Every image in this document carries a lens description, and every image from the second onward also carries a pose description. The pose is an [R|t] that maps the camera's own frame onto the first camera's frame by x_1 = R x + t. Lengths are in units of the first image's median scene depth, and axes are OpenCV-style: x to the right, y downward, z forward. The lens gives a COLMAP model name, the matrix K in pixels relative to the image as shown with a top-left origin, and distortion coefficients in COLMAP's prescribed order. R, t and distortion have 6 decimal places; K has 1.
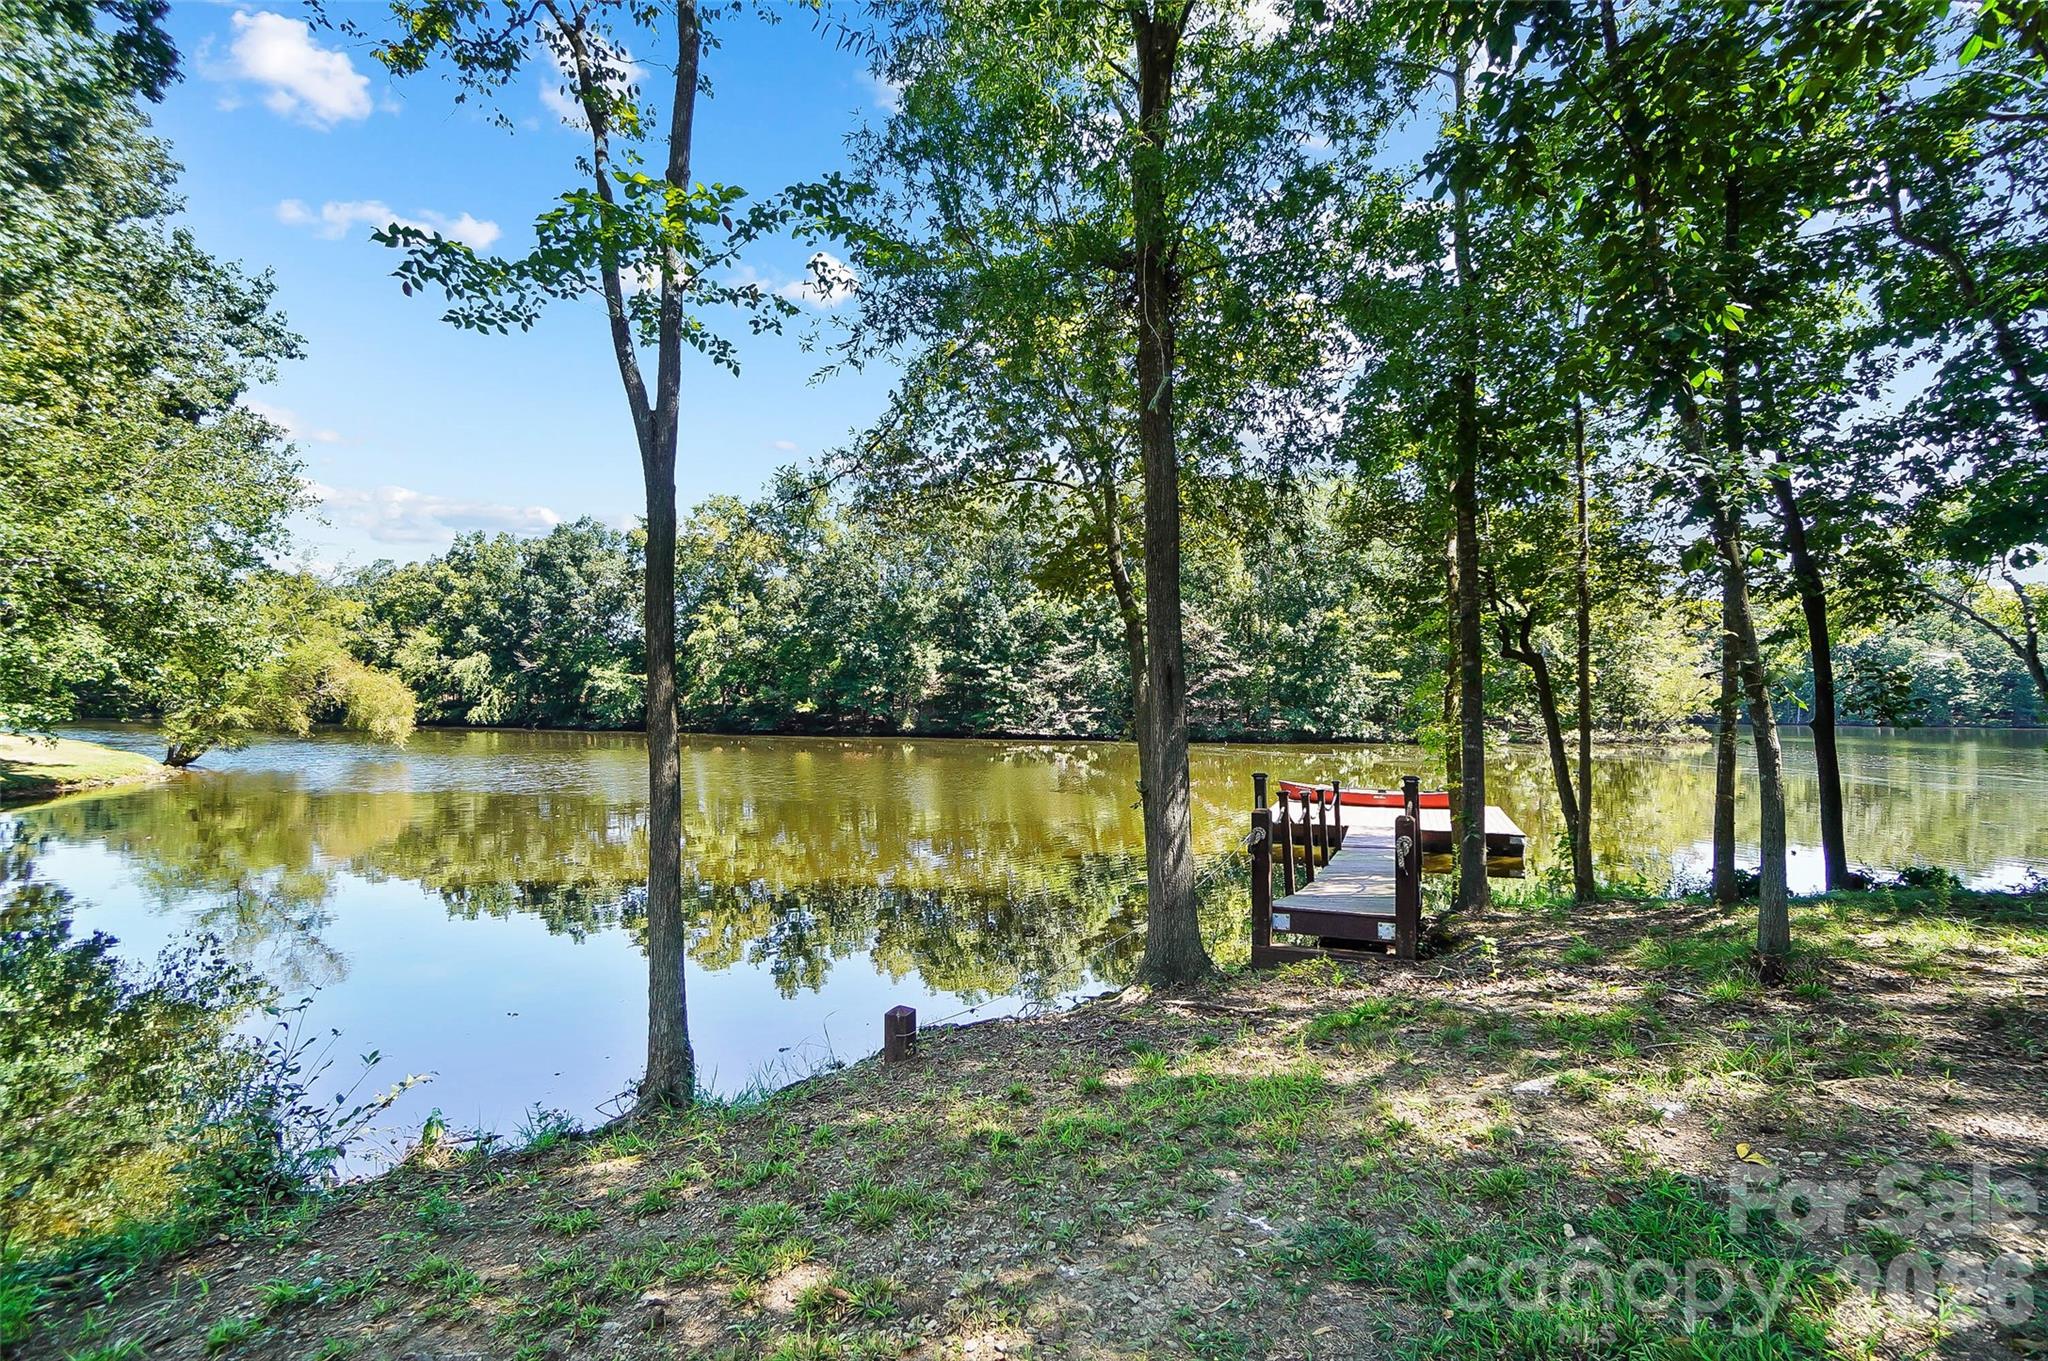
lens RADIAL K [[921.7, 0, 1024.0], [0, 921.7, 680.5], [0, 0, 1]] dist [-0.060893, 0.023027]
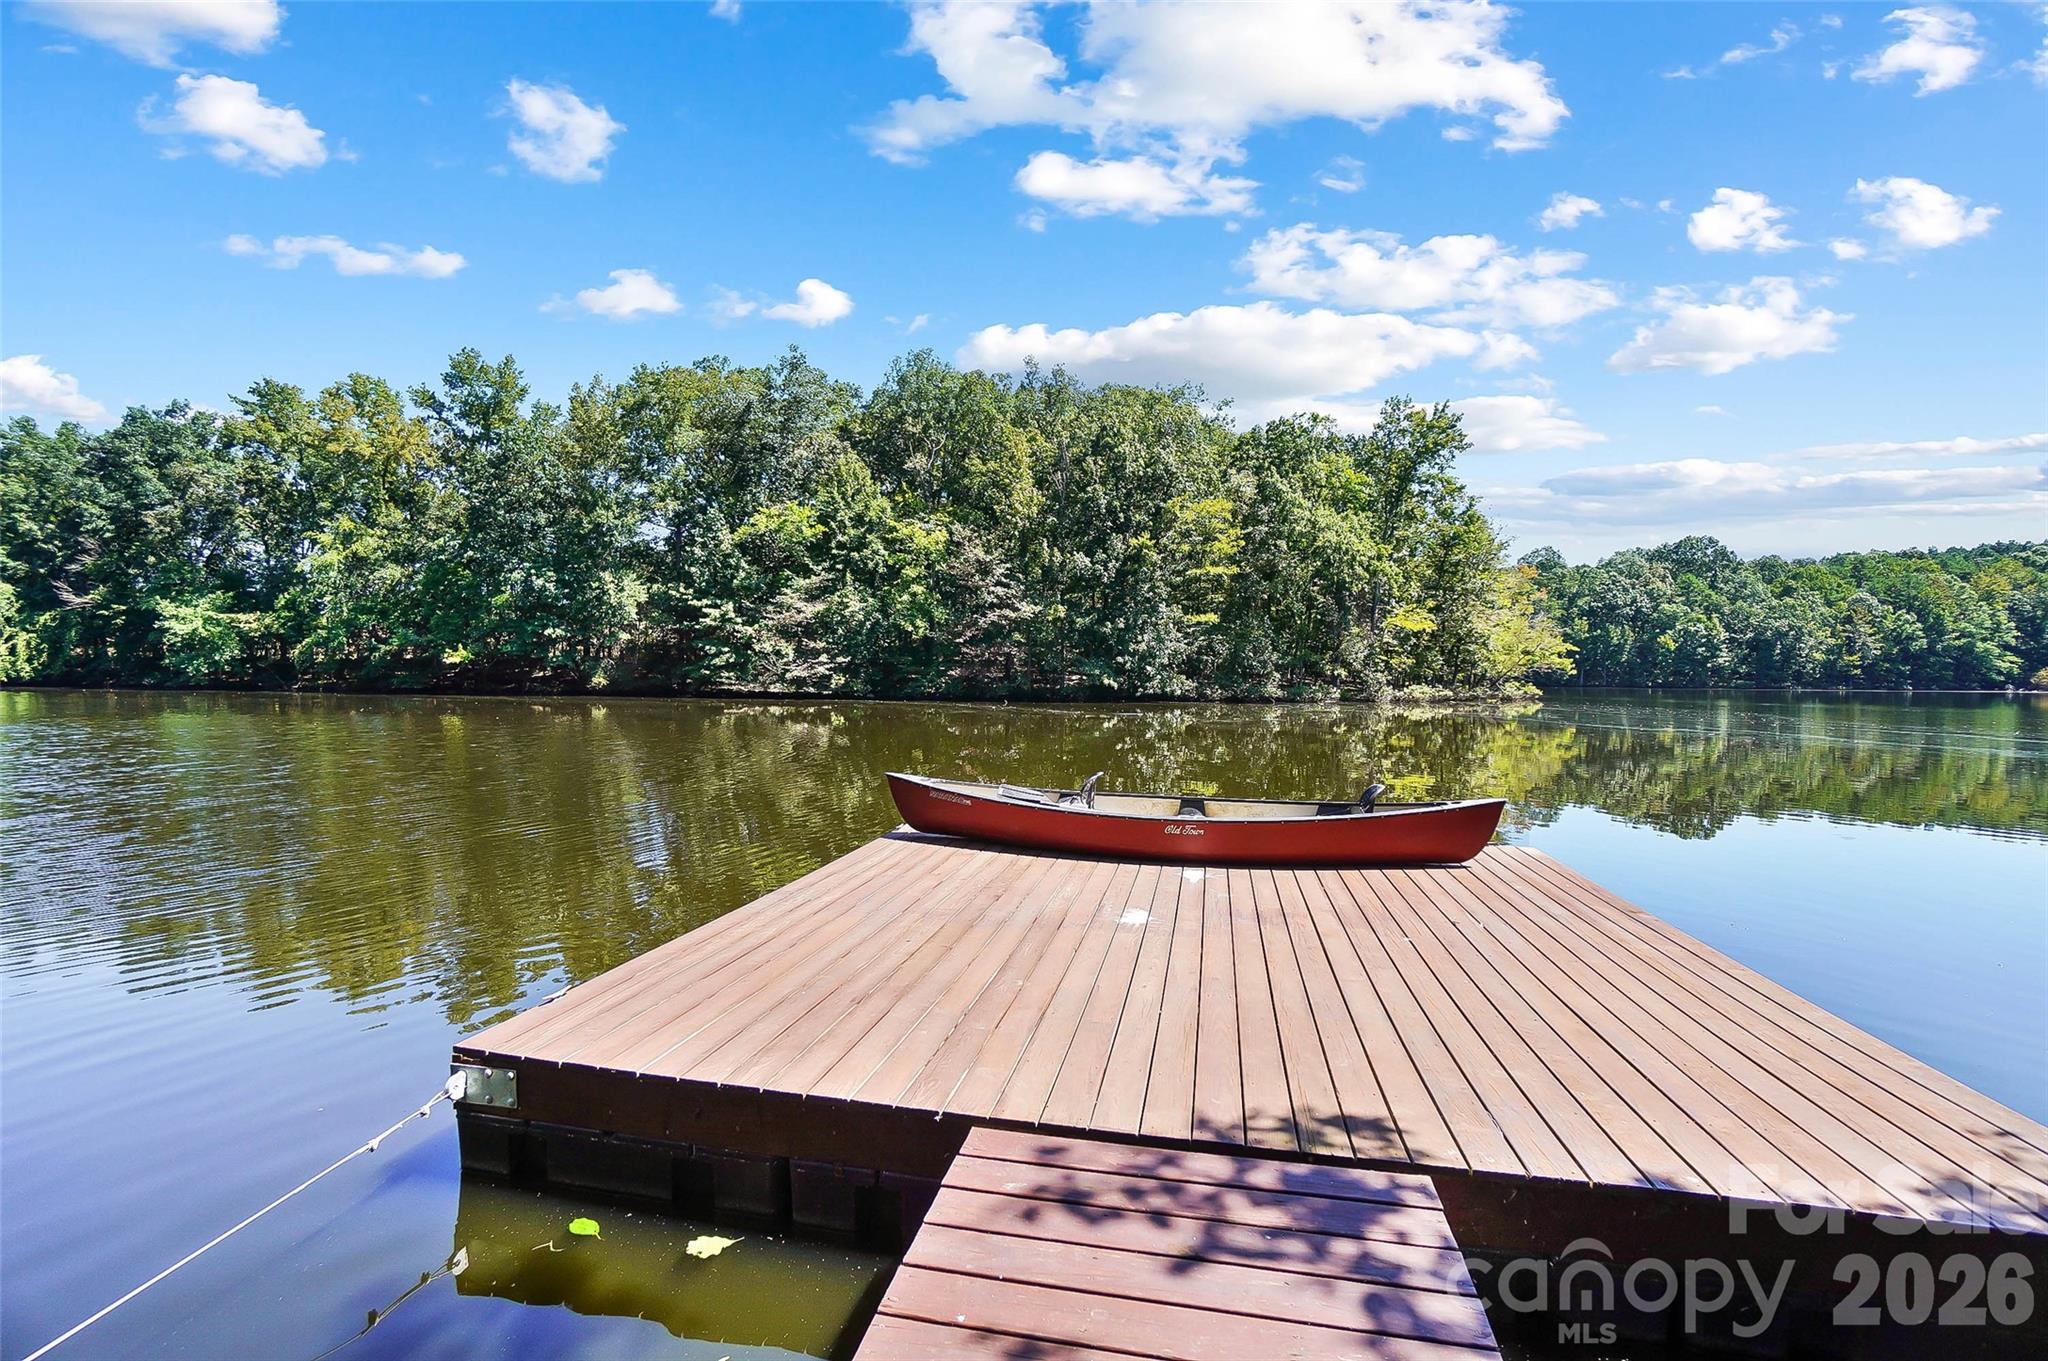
lens RADIAL K [[921.7, 0, 1024.0], [0, 921.7, 680.5], [0, 0, 1]] dist [-0.060893, 0.023027]
pose [[0.982739, 0.000166, 0.184998, 0.080580], [-0.007522, 0.999208, 0.039065, 0.016777], [-0.184846, -0.039782, 0.981962, 0.200173]]
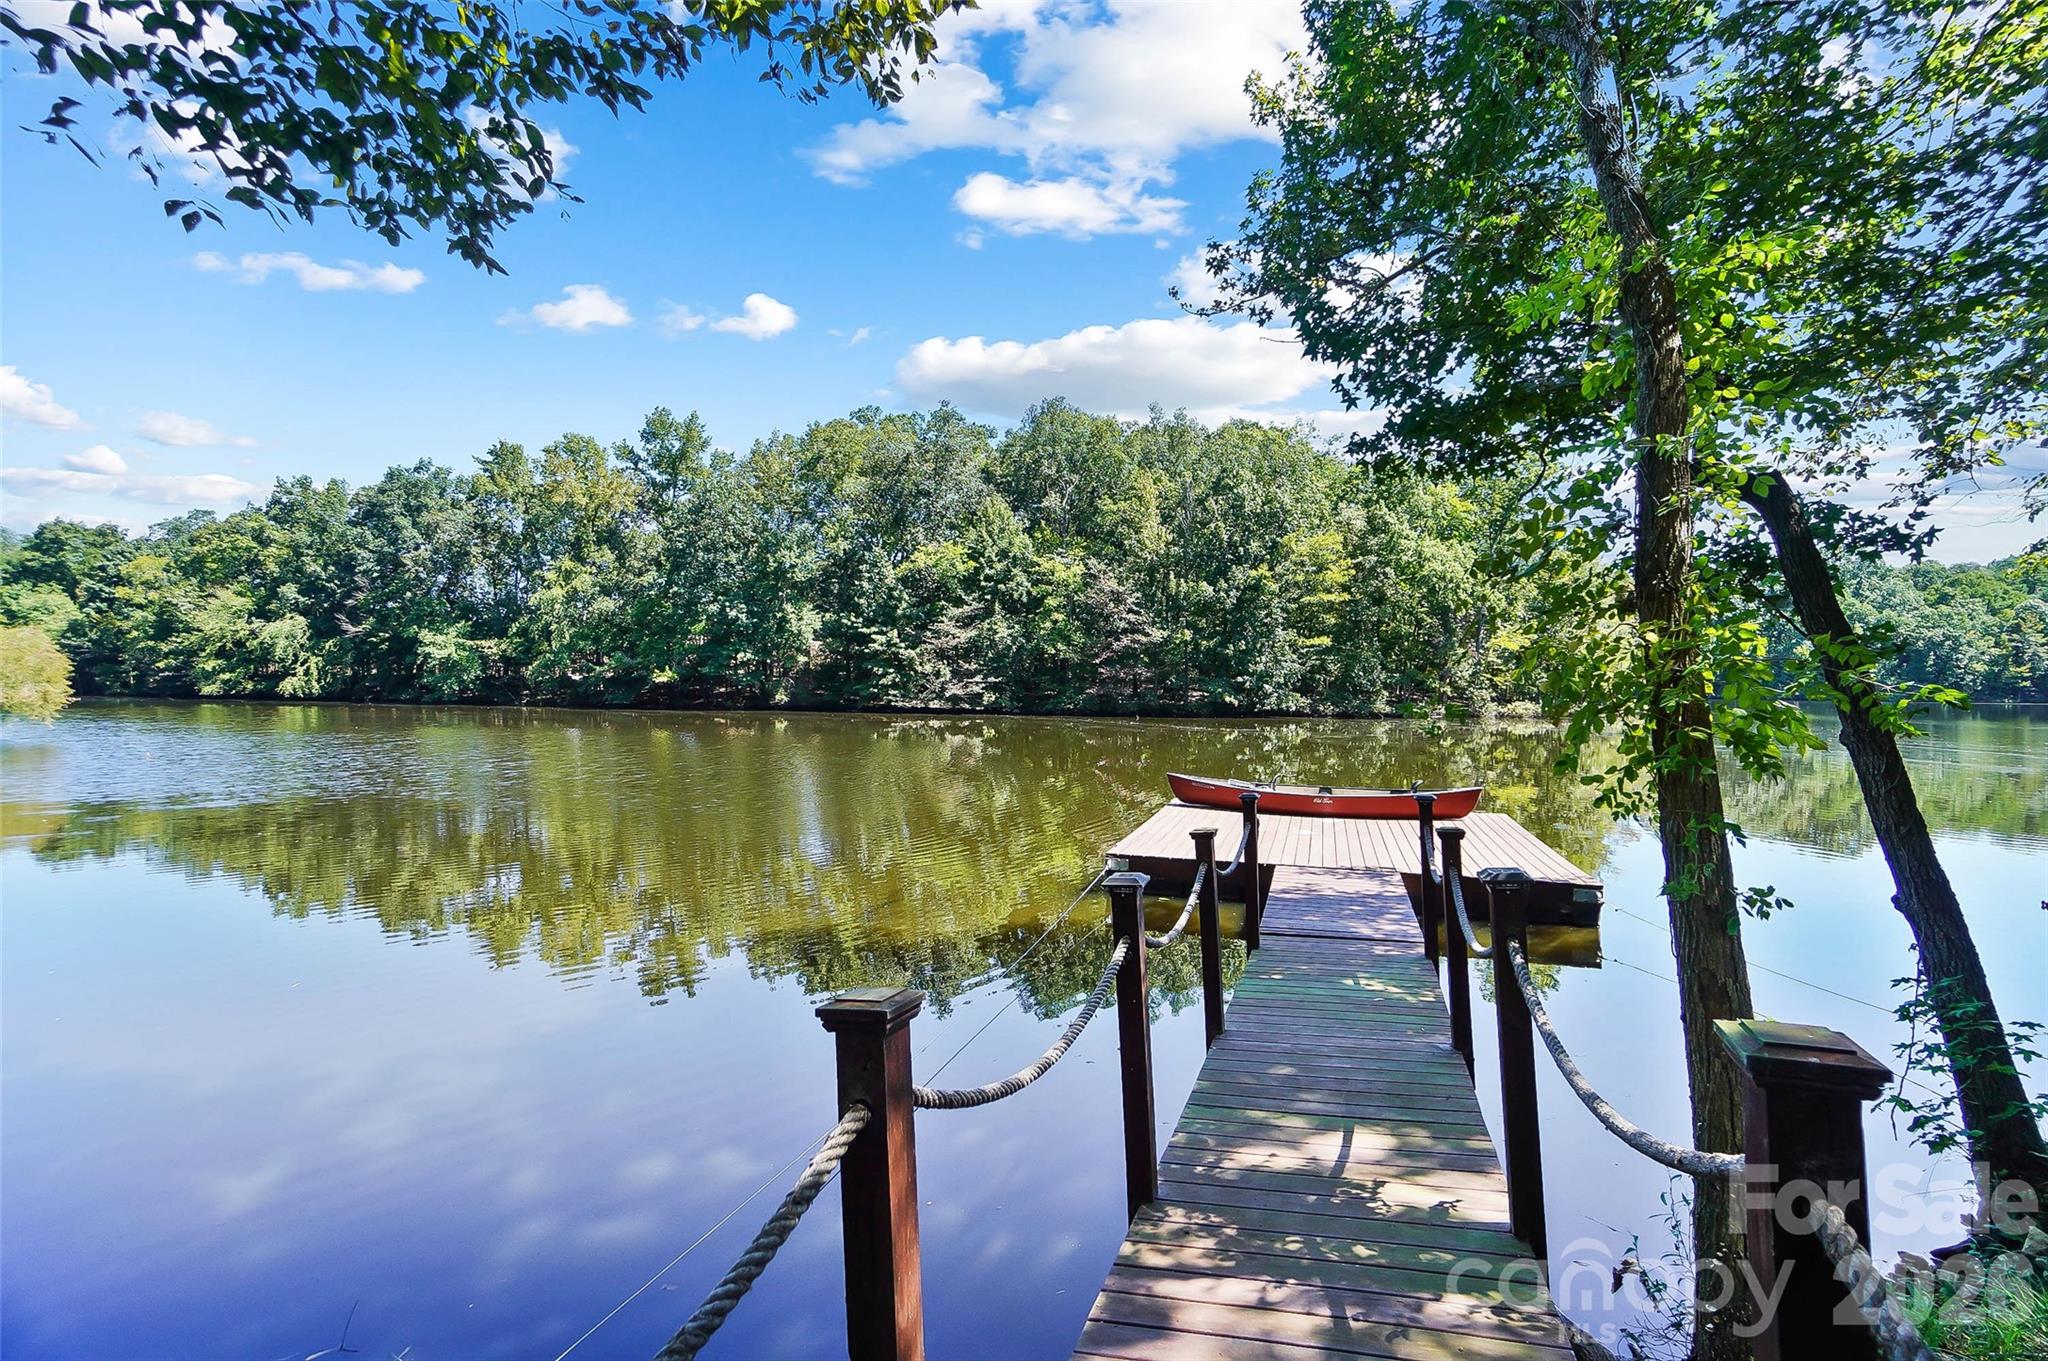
lens RADIAL K [[921.7, 0, 1024.0], [0, 921.7, 680.5], [0, 0, 1]] dist [-0.060893, 0.023027]
pose [[0.997143, 0.000978, 0.075532, 0.039056], [-0.003120, 0.999596, 0.028242, 0.007138], [-0.075474, -0.028397, 0.996743, 0.110721]]
